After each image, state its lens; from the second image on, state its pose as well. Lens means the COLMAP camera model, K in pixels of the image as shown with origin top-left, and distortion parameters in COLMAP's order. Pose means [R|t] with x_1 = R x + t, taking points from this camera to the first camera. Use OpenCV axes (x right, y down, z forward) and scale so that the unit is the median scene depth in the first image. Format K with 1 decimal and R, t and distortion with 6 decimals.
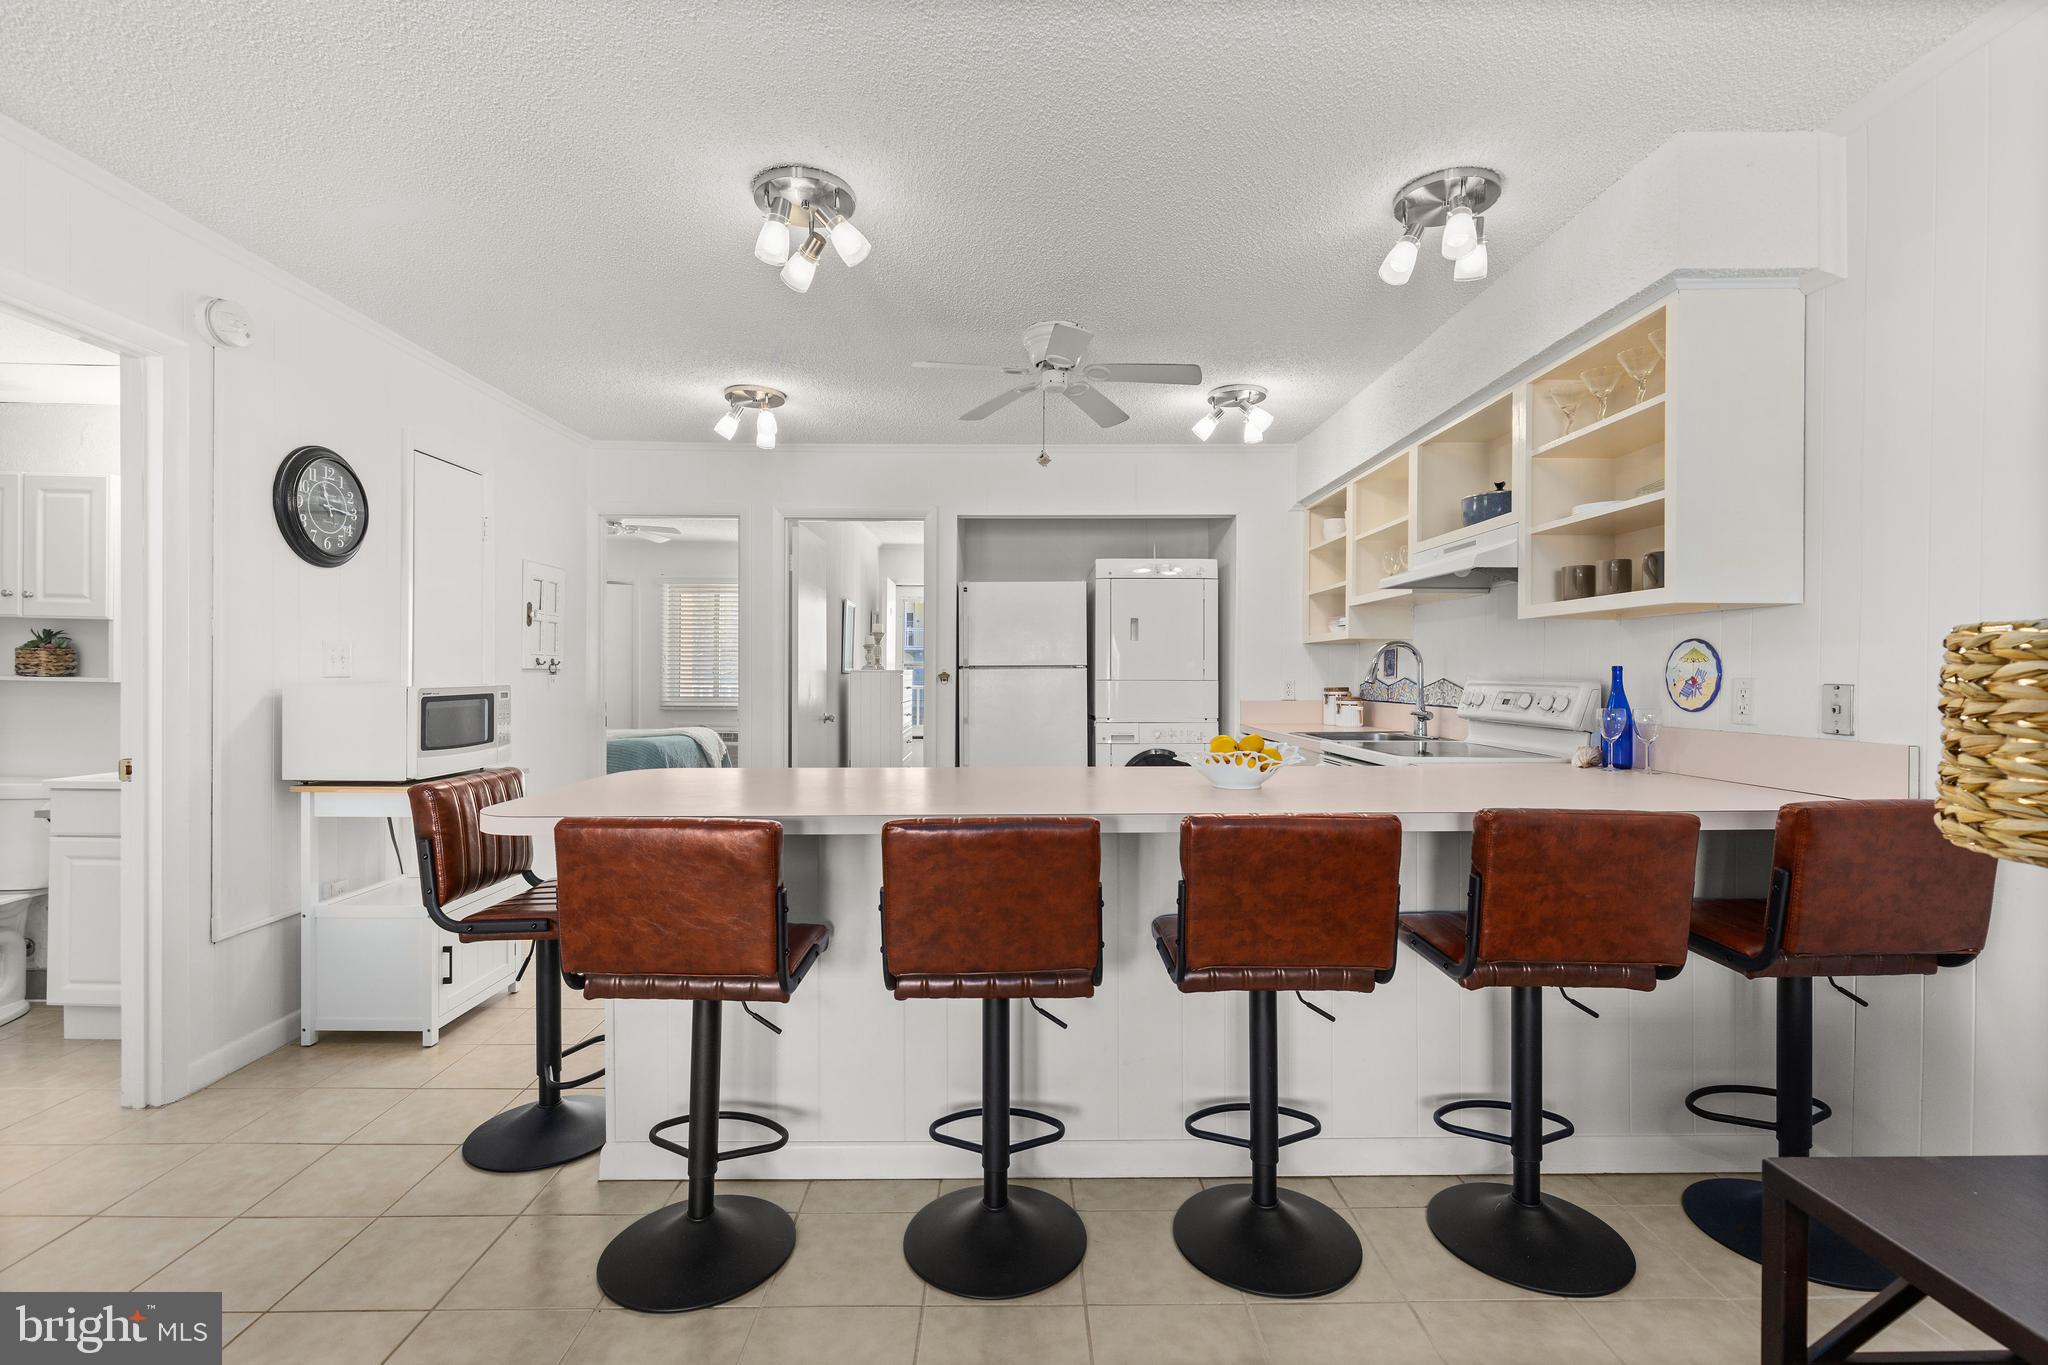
lens RADIAL K [[928.0, 0, 1021.7], [0, 928.0, 675.3], [0, 0, 1]] dist [0.007260, -0.002090]
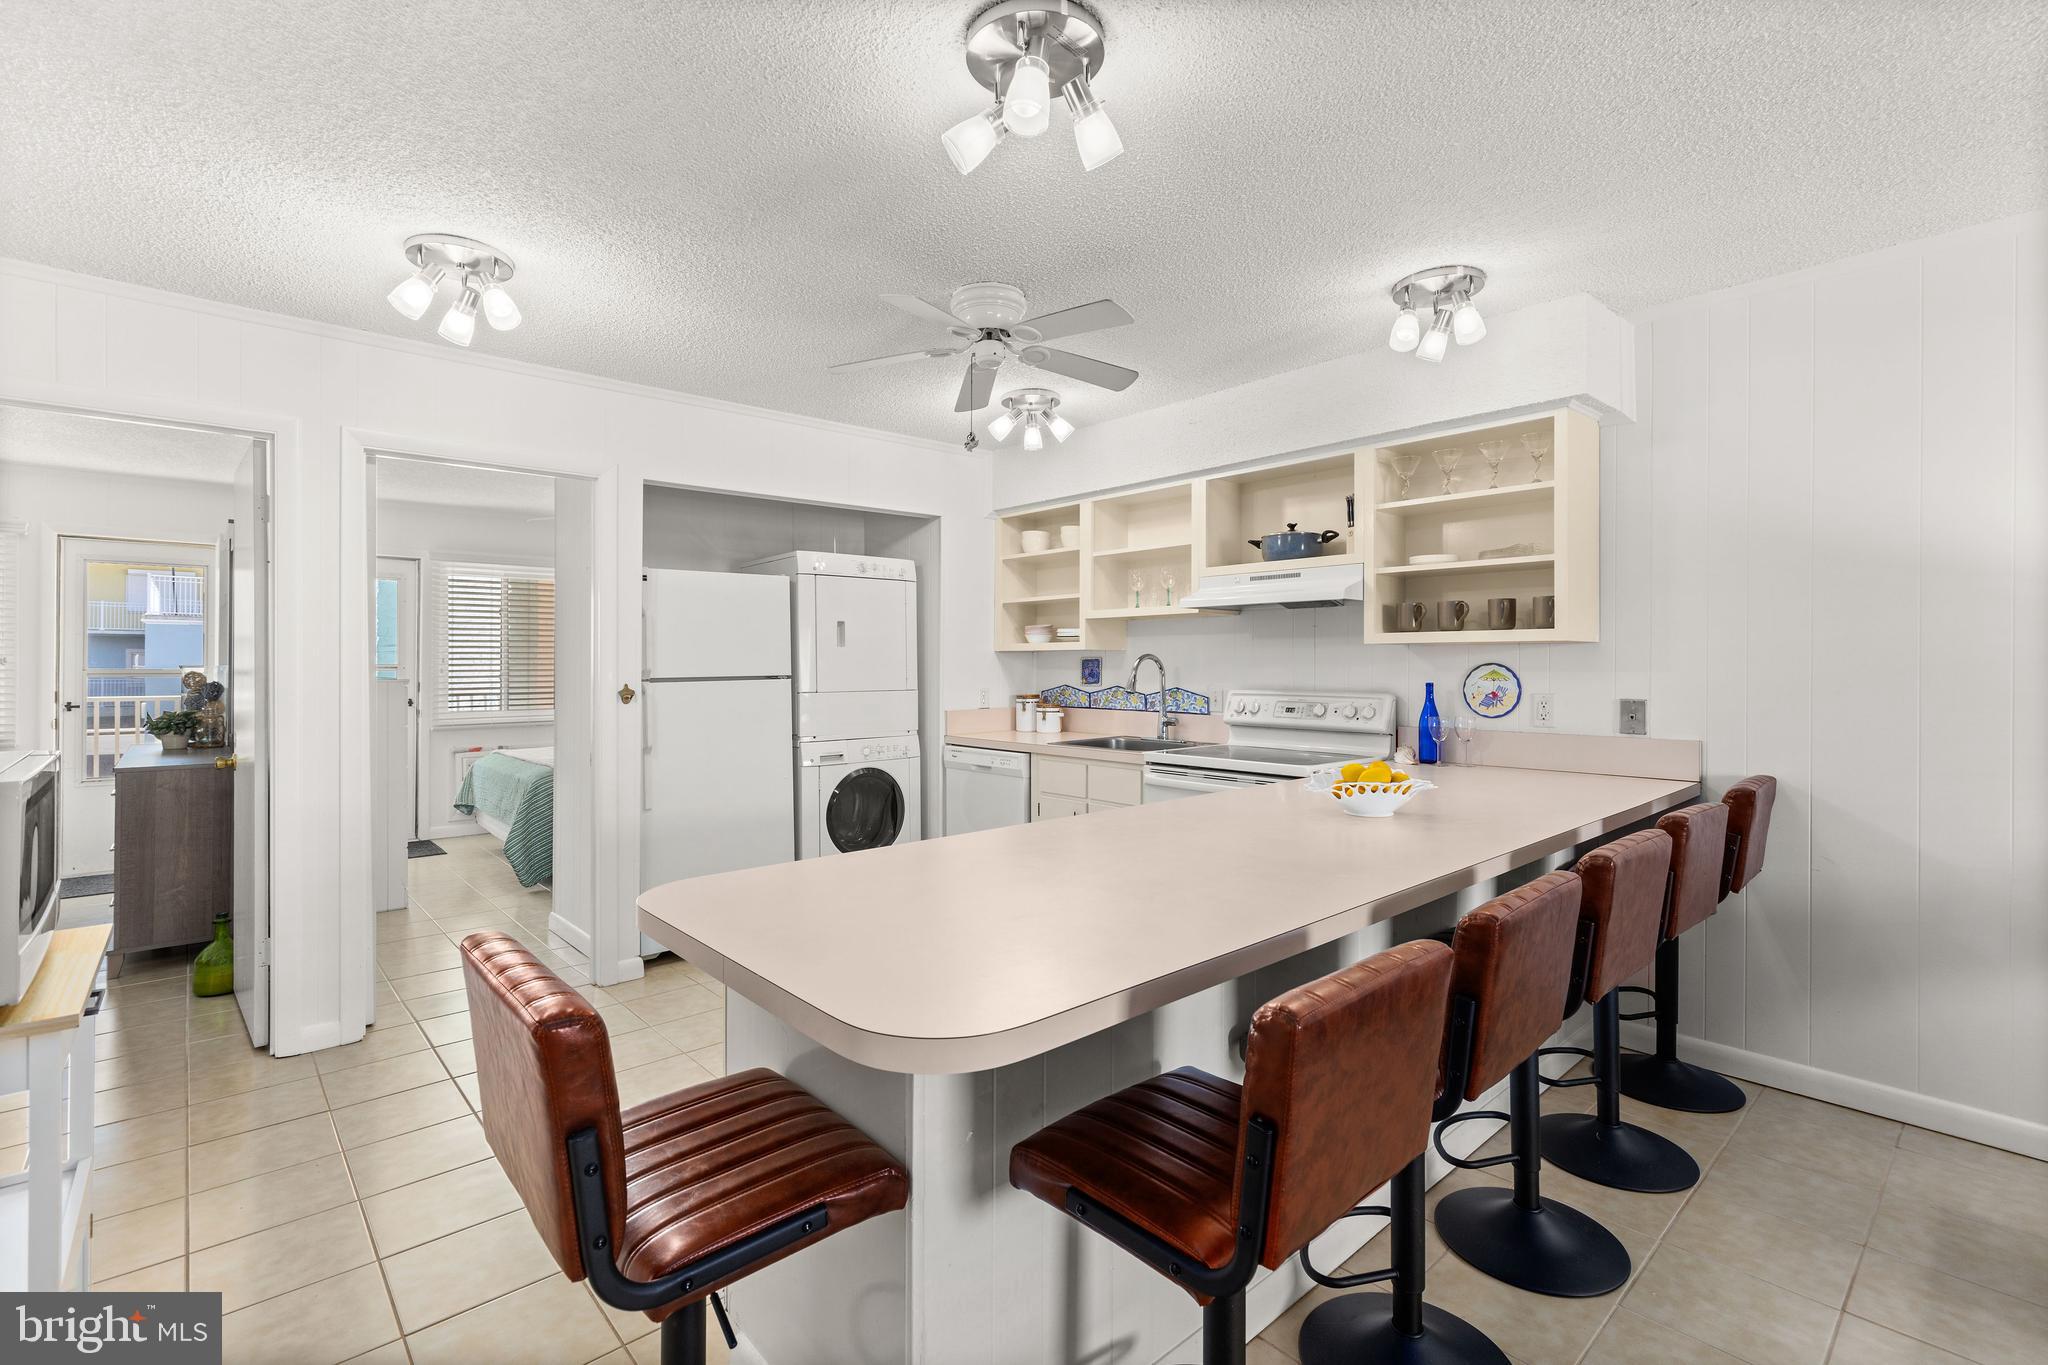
lens RADIAL K [[928.0, 0, 1021.2], [0, 928.0, 658.5], [0, 0, 1]] dist [0.007260, -0.002090]
pose [[0.750417, 0.000847, 0.660964, -0.587187], [0.003616, 0.999979, -0.005387, -0.036345], [-0.660955, 0.006432, 0.750398, 0.393404]]
